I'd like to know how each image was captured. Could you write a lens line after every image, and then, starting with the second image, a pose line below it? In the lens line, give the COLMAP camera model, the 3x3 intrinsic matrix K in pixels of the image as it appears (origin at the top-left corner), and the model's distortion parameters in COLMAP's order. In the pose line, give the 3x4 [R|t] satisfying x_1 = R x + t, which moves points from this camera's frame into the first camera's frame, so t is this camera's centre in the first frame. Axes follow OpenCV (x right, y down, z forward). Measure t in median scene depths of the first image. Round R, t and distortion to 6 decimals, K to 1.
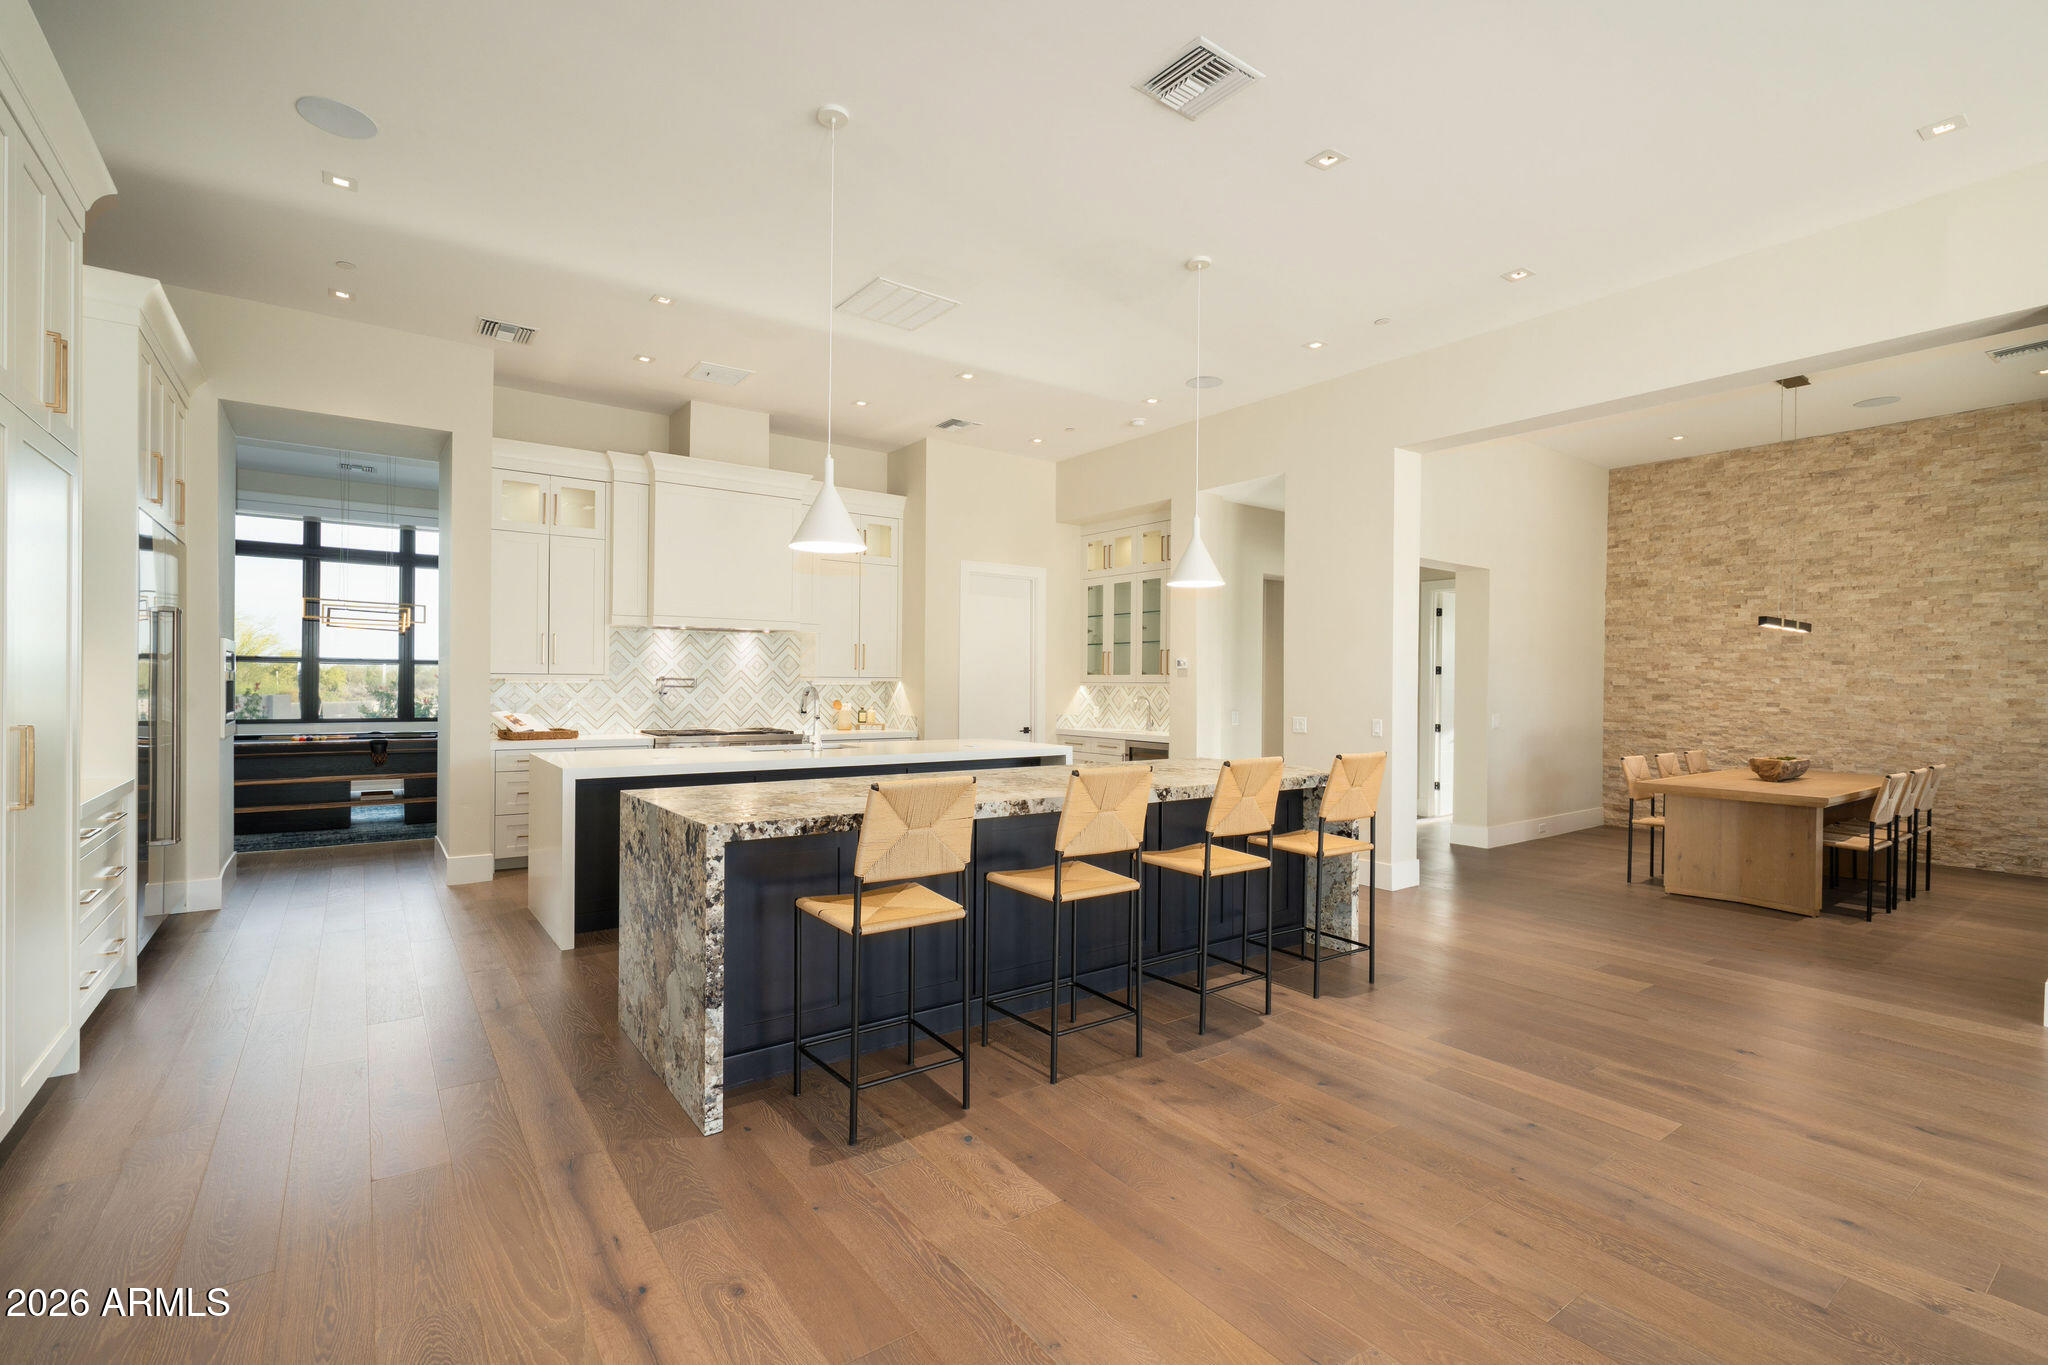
lens RADIAL K [[929.0, 0, 1001.9], [0, 929.0, 699.3], [0, 0, 1]] dist [-0.005280, 0.001533]
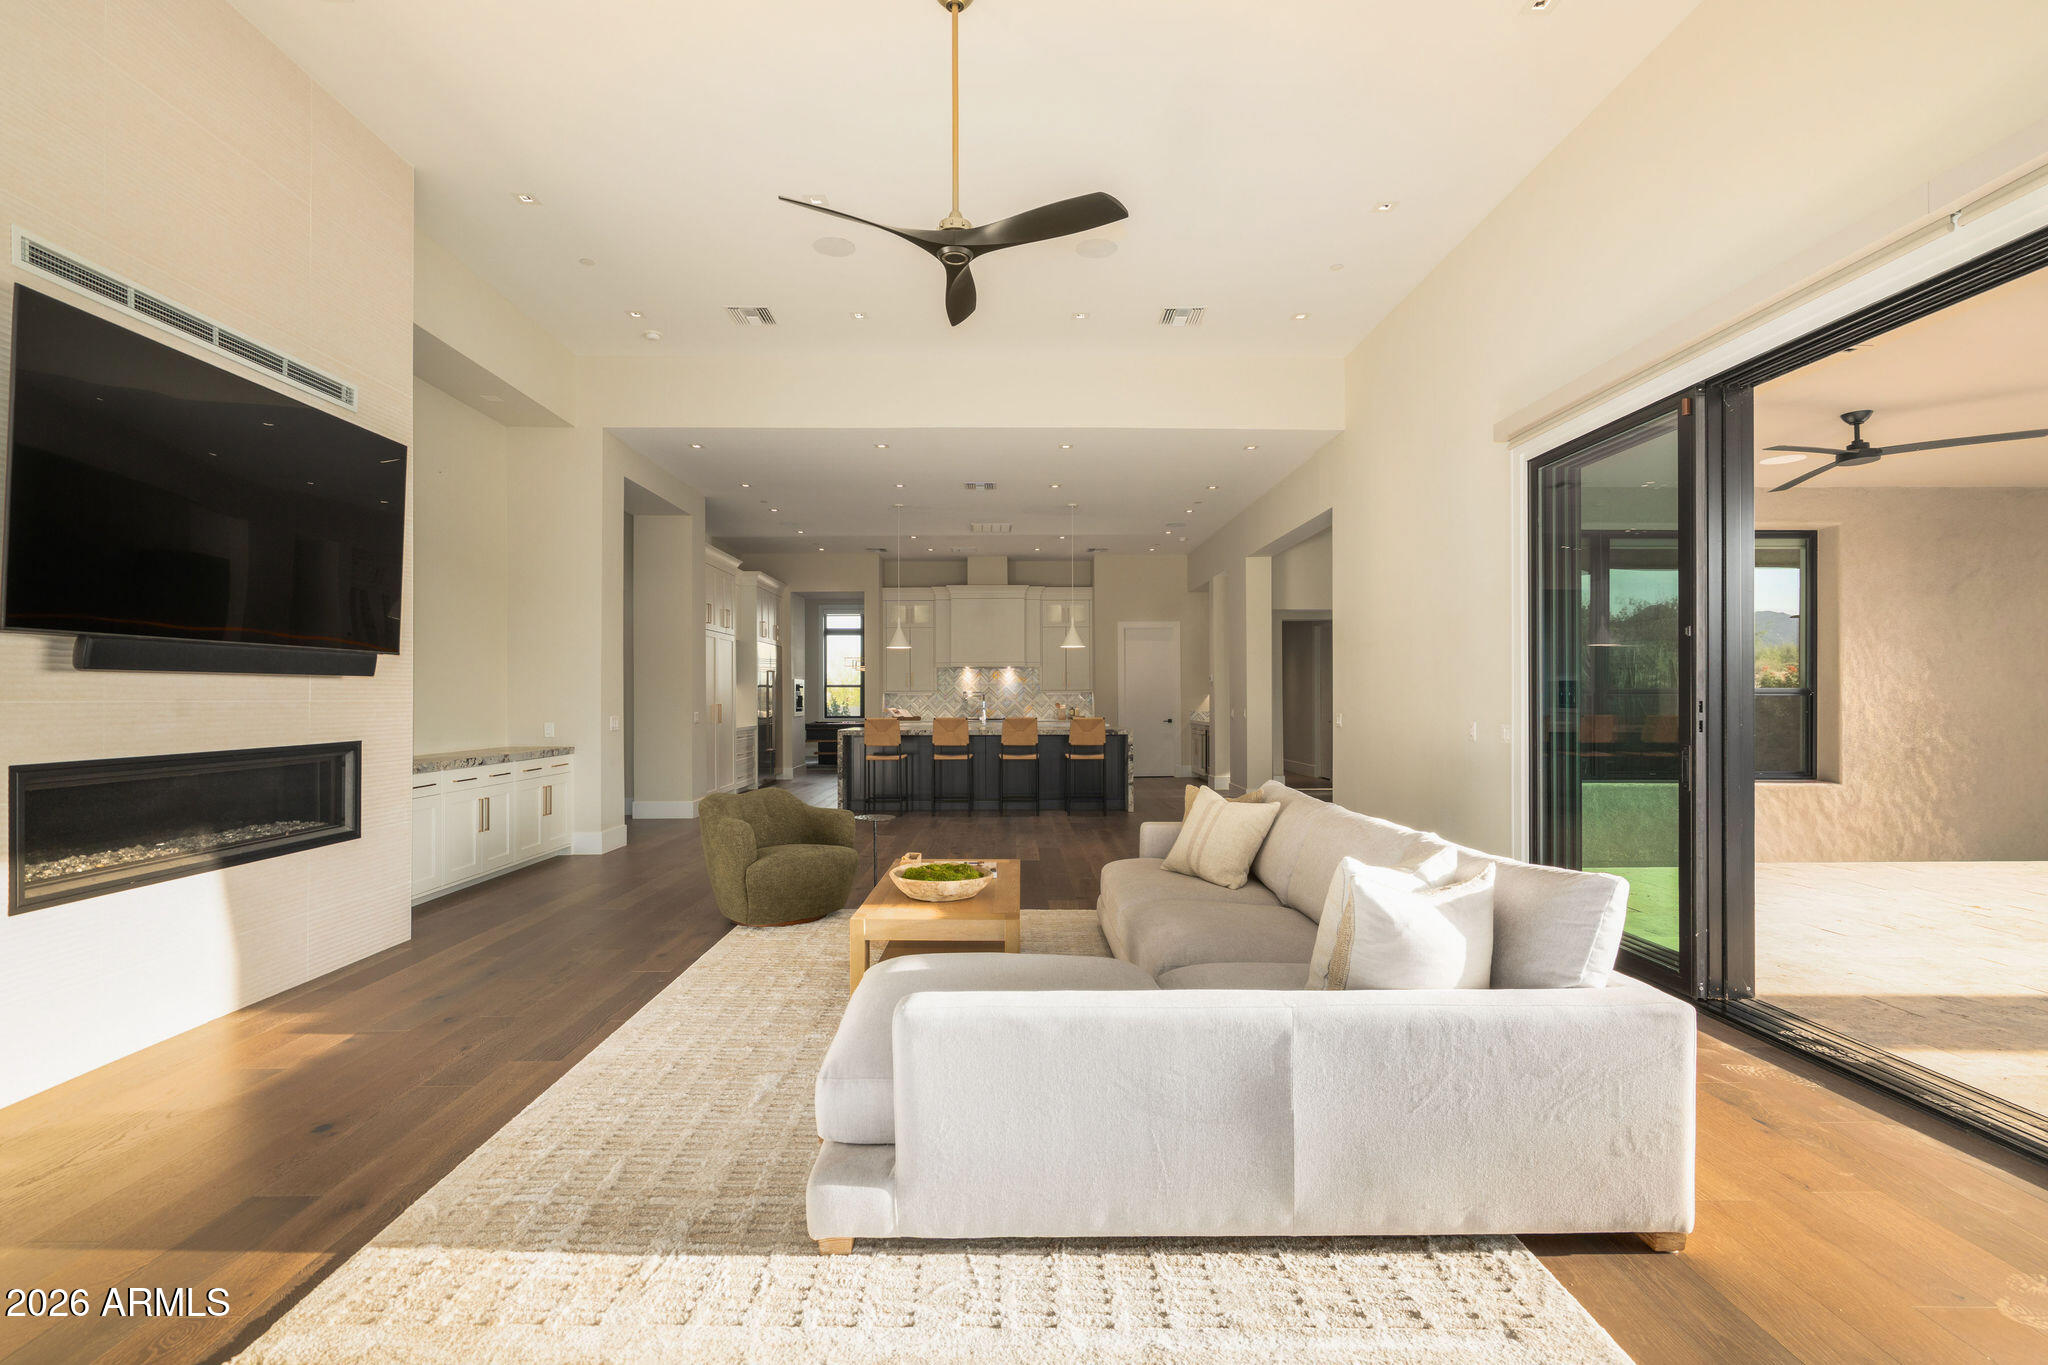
lens RADIAL K [[929.0, 0, 1021.2], [0, 929.0, 691.0], [0, 0, 1]] dist [-0.005280, 0.001533]
pose [[0.818794, -0.014229, -0.573911, 0.863611], [0.001361, 0.999738, -0.022846, 0.023856], [0.574086, 0.017925, 0.818599, -0.579946]]
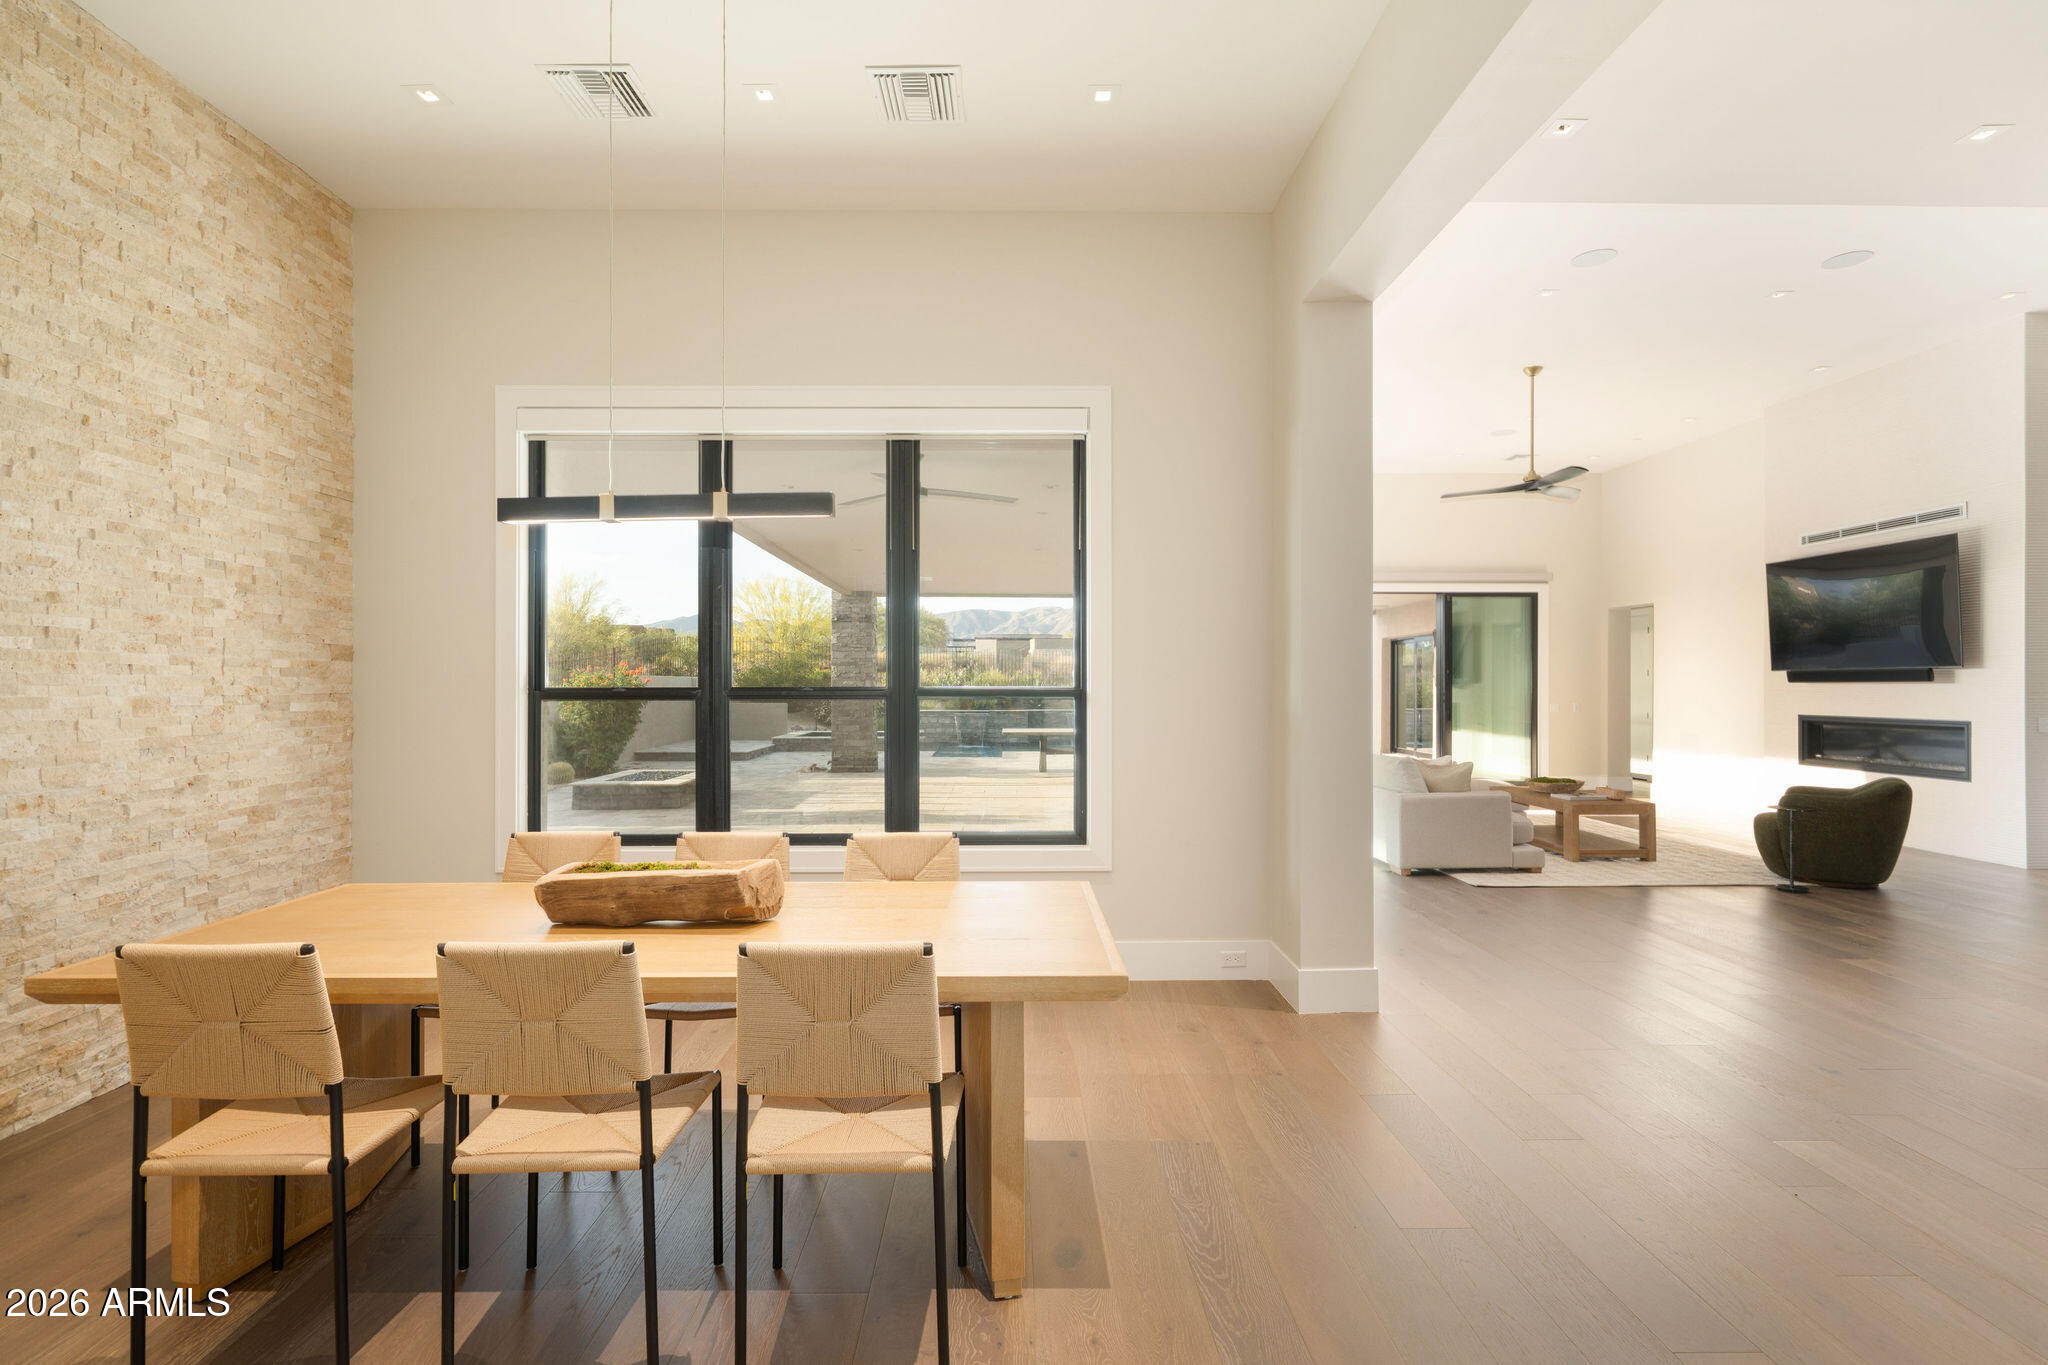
lens RADIAL K [[954.6, 0, 1008.4], [0, 954.6, 684.6], [0, 0, 1]] dist [0.003281, -0.001237]
pose [[-0.820045, -0.010656, 0.572200, 0.415303], [0.000008, 0.999826, 0.018632, -0.013831], [-0.572299, 0.015283, -0.819903, 1.011994]]
